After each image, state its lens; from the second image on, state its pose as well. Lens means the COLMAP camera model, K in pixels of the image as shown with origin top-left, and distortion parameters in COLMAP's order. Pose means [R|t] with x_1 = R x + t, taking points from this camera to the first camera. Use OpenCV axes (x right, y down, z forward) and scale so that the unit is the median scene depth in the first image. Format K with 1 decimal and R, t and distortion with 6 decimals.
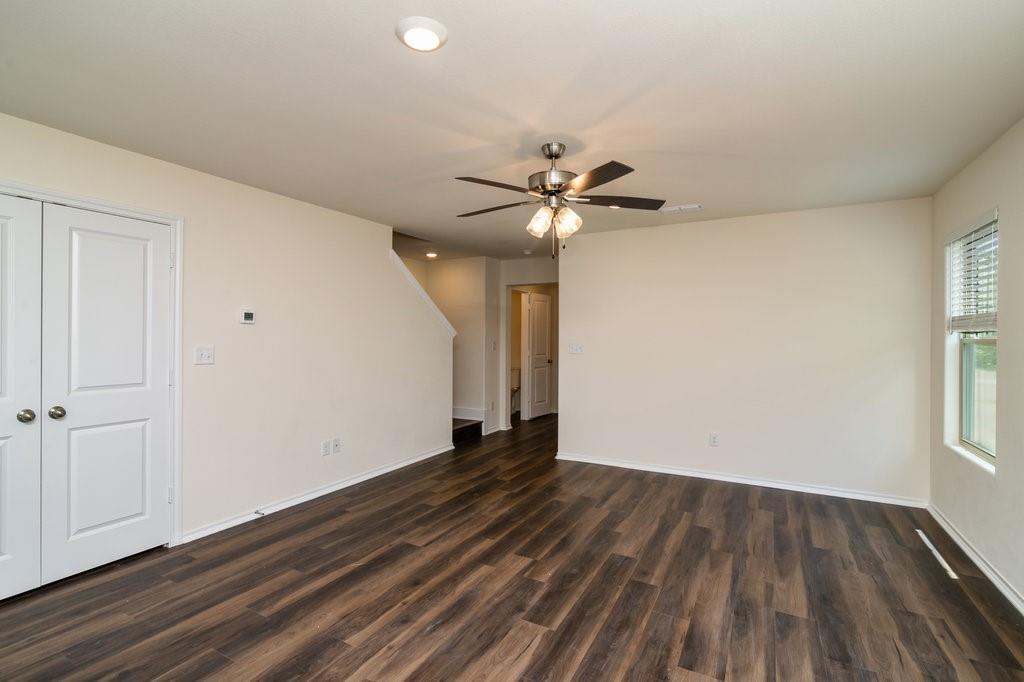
lens RADIAL K [[467.3, 0, 509.1], [0, 467.3, 335.8], [0, 0, 1]] dist [-0.009380, 0.000655]
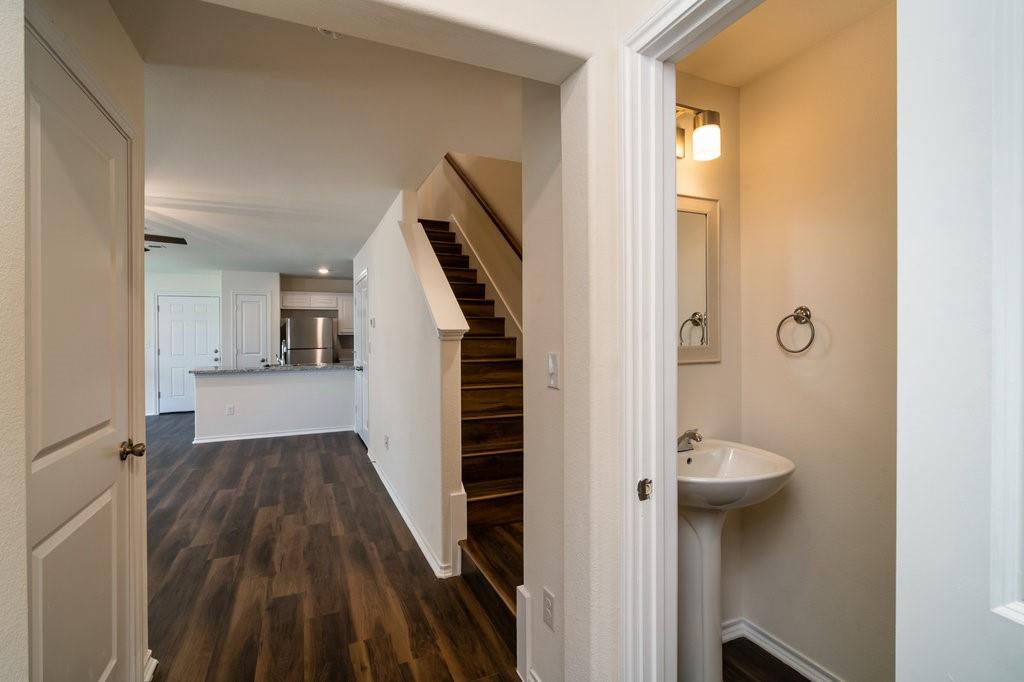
lens RADIAL K [[467.3, 0, 512.8], [0, 467.3, 338.7], [0, 0, 1]] dist [-0.009380, 0.000655]
pose [[-0.596043, 0.002953, -0.802947, 0.422219], [0.004744, 0.999989, 0.000157, 0.013016], [0.802939, -0.003716, -0.596050, 2.729207]]
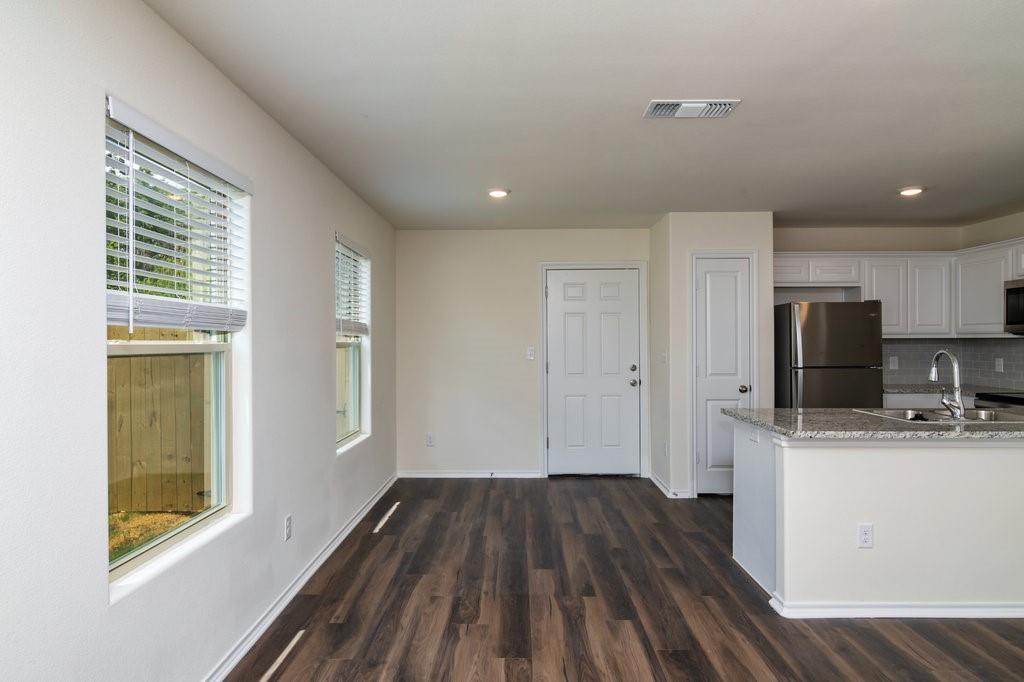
lens RADIAL K [[552.8, 0, 514.3], [0, 552.8, 345.4], [0, 0, 1]] dist [0.006030, 0.001067]
pose [[-0.867687, -0.000593, -0.497111, 0.493845], [-0.000285, 1.000000, -0.000696, 0.006610], [0.497111, -0.000462, -0.867687, 0.876410]]
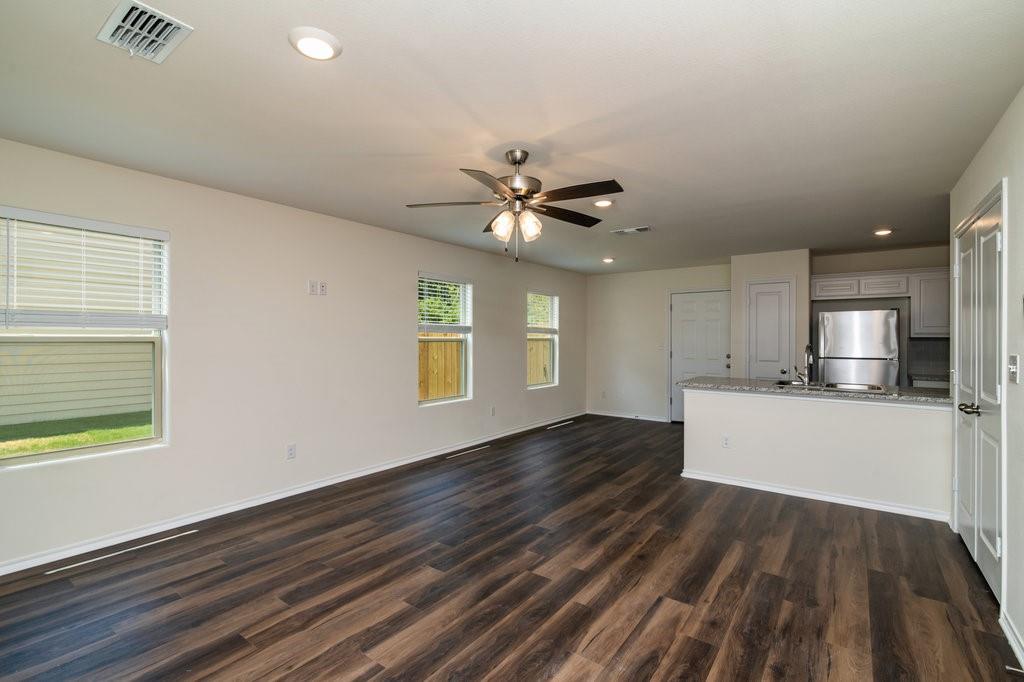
lens RADIAL K [[467.3, 0, 510.6], [0, 467.3, 340.6], [0, 0, 1]] dist [-0.009380, 0.000655]
pose [[-0.991557, -0.008656, 0.129385, -0.024709], [-0.008327, 0.999961, 0.003083, 0.005191], [-0.129406, 0.001979, -0.991590, 2.001021]]
